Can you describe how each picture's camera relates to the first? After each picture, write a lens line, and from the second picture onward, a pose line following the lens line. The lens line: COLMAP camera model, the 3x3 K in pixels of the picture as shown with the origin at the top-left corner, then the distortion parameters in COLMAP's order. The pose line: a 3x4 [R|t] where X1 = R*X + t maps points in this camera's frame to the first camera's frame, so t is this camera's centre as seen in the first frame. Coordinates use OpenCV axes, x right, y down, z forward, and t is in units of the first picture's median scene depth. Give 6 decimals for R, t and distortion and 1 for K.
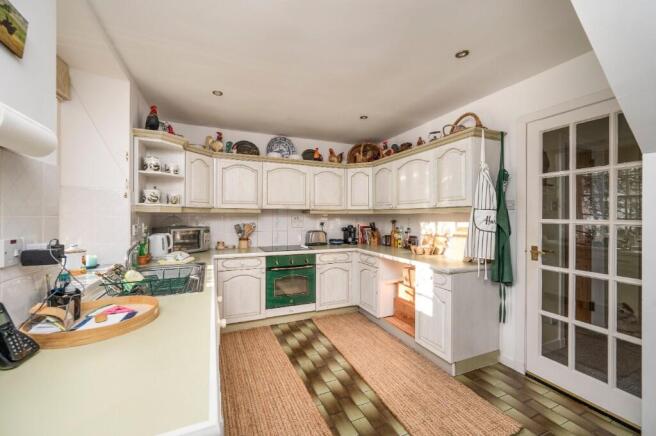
lens RADIAL K [[260.1, 0, 331.1], [0, 260.1, 216.3], [0, 0, 1]] dist [-0.000839, -0.000225]
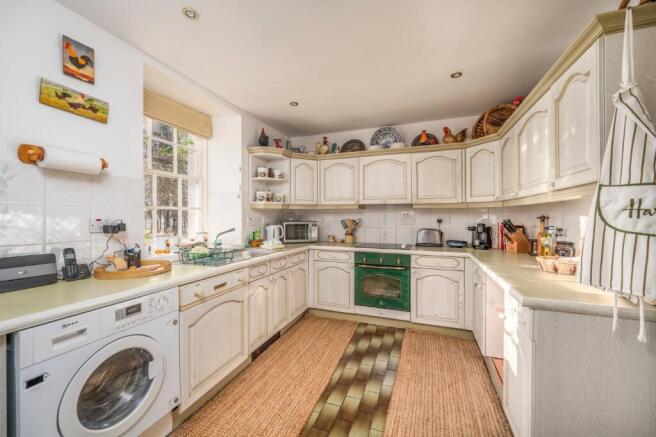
lens RADIAL K [[260.1, 0, 331.1], [0, 260.1, 216.8], [0, 0, 1]] dist [-0.000839, -0.000225]
pose [[0.722191, 0.000150, -0.691693, 0.361224], [0.000164, 1.000000, 0.000387, 0.019693], [0.691693, -0.000393, 0.722191, 0.212663]]
